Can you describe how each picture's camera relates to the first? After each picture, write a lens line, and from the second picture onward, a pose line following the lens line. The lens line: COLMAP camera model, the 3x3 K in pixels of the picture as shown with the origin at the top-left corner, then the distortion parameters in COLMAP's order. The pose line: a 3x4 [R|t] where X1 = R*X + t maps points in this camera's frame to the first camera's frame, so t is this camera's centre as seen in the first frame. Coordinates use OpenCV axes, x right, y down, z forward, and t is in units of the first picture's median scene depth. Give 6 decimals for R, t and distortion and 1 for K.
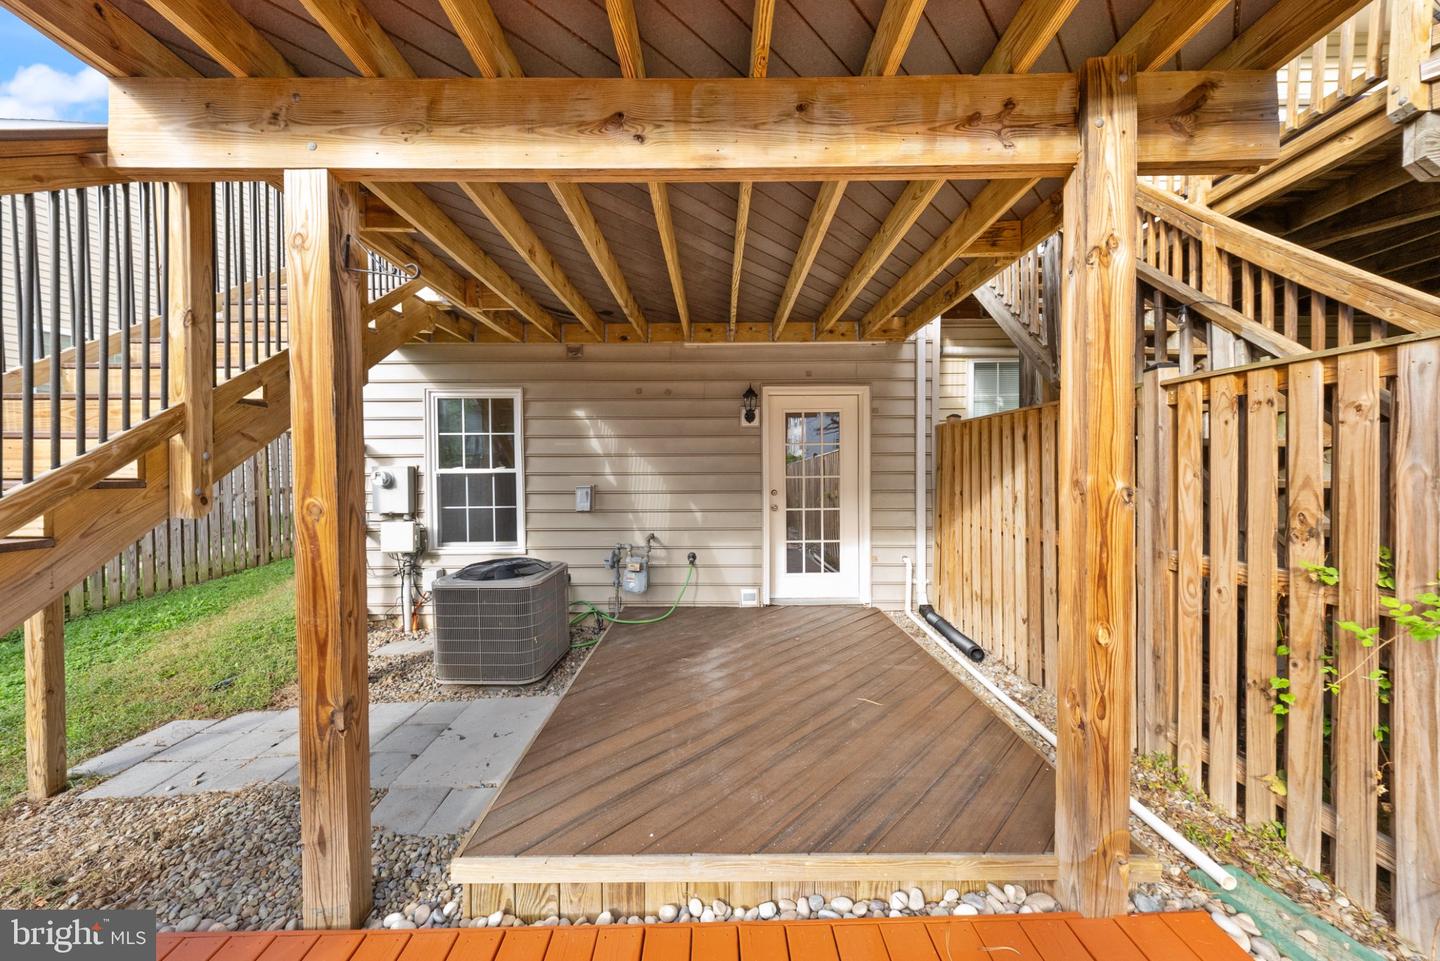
lens RADIAL K [[508.9, 0, 720.0], [0, 508.9, 480.5], [0, 0, 1]] dist [0.001275, -0.000152]
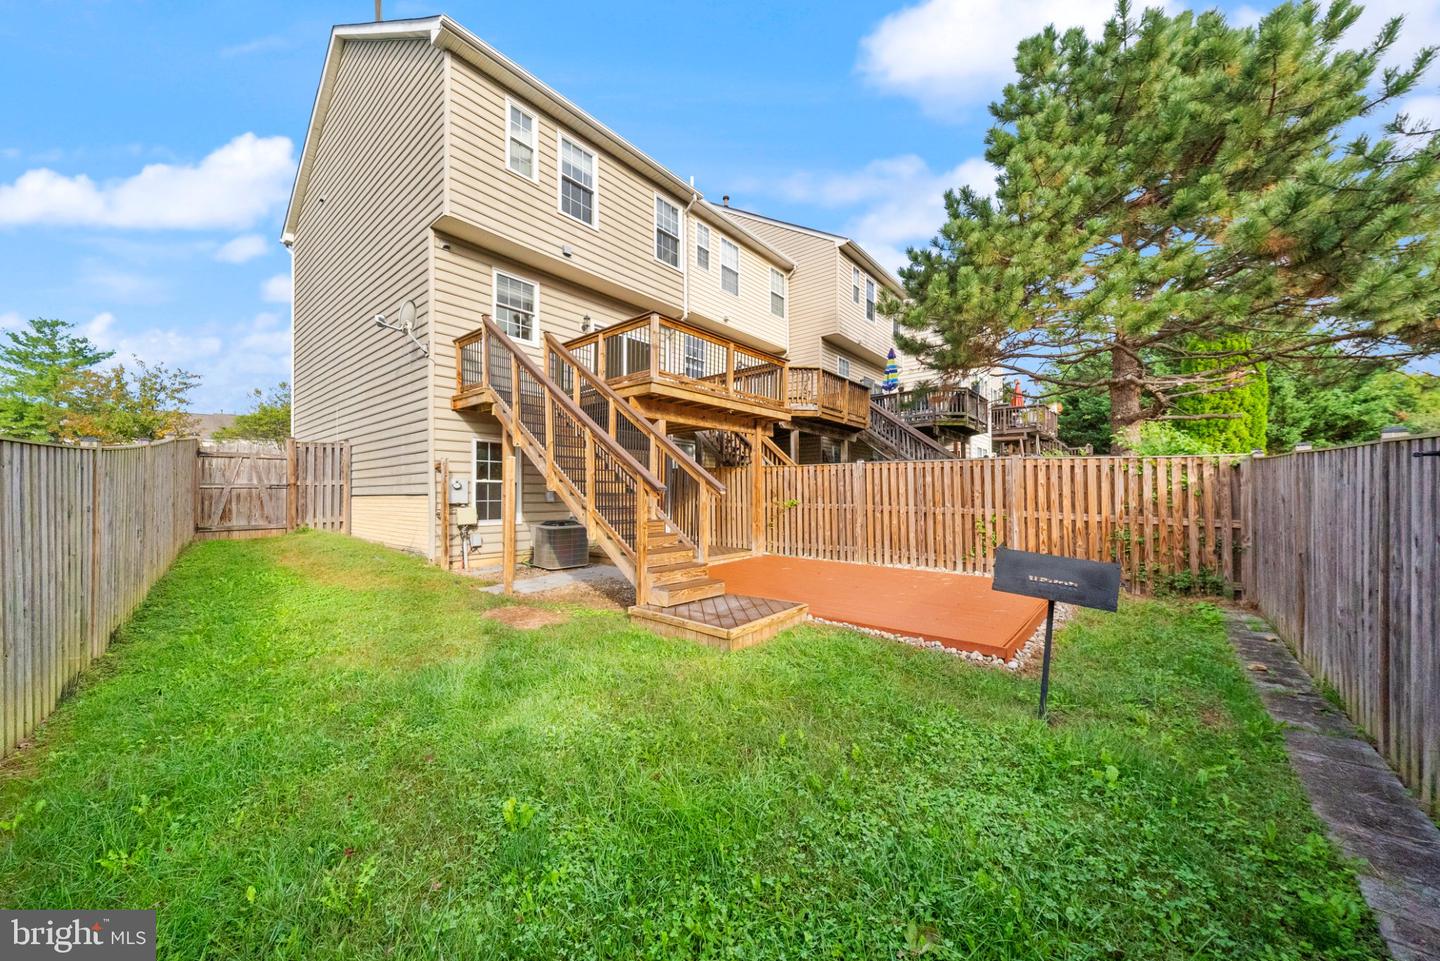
lens RADIAL K [[508.9, 0, 720.0], [0, 508.9, 480.5], [0, 0, 1]] dist [0.001275, -0.000152]
pose [[0.644535, 0.029370, 0.764011, -3.793447], [0.004387, 0.999103, -0.042109, 0.169618], [-0.764562, 0.030493, 0.643828, -2.336841]]
